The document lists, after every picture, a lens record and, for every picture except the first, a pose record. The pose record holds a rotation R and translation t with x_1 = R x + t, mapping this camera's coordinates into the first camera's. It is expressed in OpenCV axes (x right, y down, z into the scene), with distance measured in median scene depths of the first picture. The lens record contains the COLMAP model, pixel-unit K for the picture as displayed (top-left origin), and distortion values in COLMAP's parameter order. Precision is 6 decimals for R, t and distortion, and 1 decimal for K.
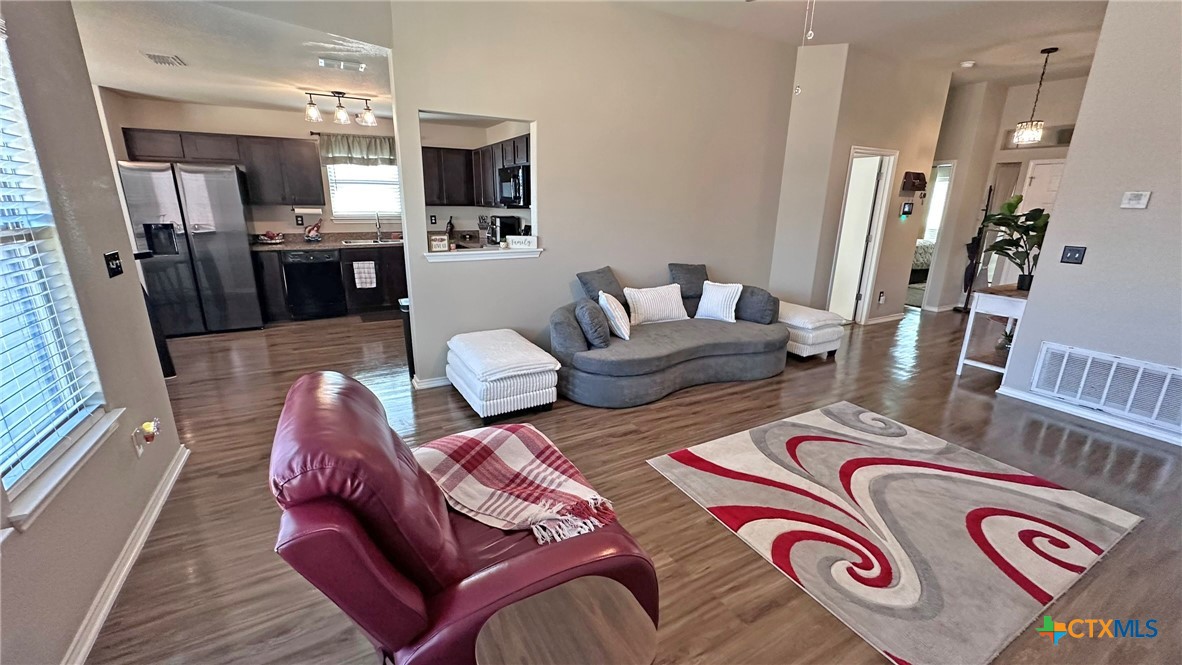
lens RADIAL K [[472.3, 0, 589.1], [0, 472.3, 331.6], [0, 0, 1]] dist [-0.001972, 0.000677]
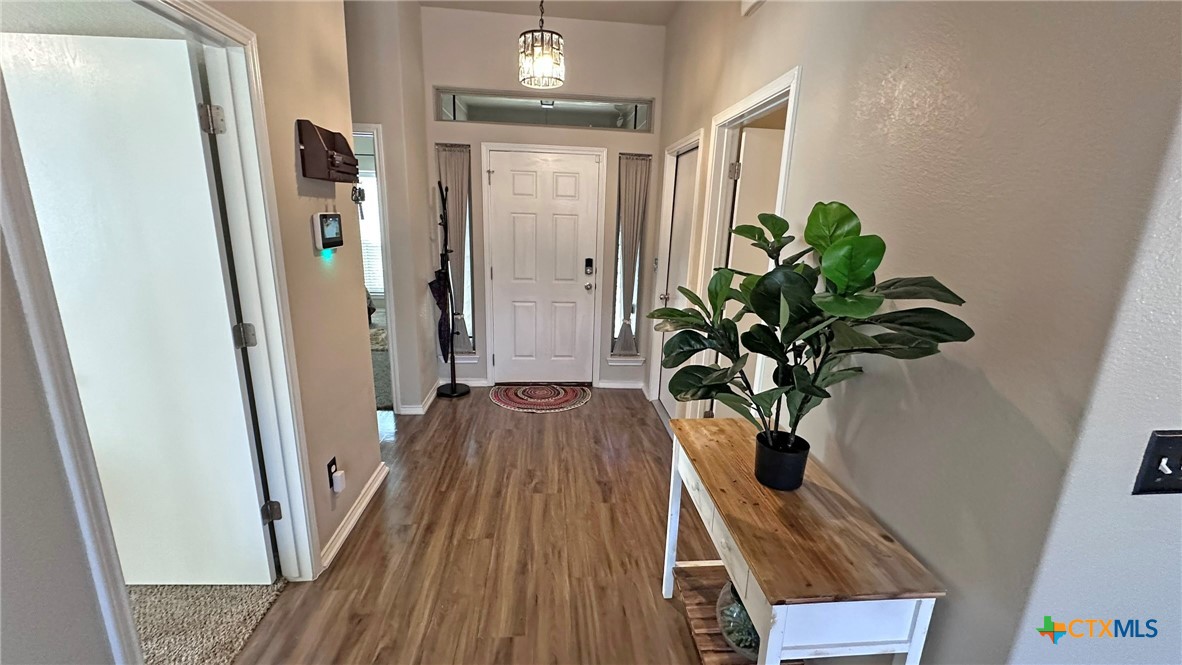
lens RADIAL K [[472.3, 0, 591.3], [0, 472.3, 333.2], [0, 0, 1]] dist [-0.001972, 0.000677]
pose [[0.403249, -0.226834, 0.886530, 0.657743], [0.221010, 0.964252, 0.146191, -0.305001], [-0.888000, 0.136981, 0.438967, 1.063596]]
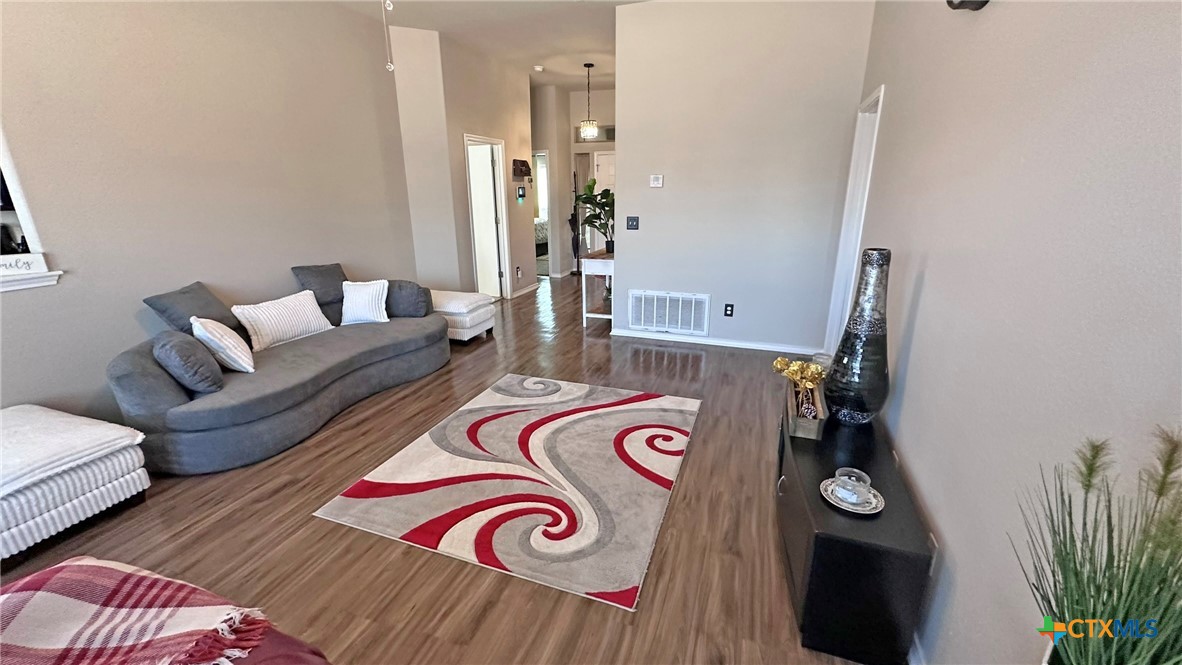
lens RADIAL K [[472.3, 0, 588.9], [0, 472.3, 329.8], [0, 0, 1]] dist [-0.001972, 0.000677]
pose [[0.756335, -0.210736, 0.619312, 0.036552], [0.197695, 0.976059, 0.090694, -0.012345], [-0.623597, 0.053840, 0.779889, 0.046069]]
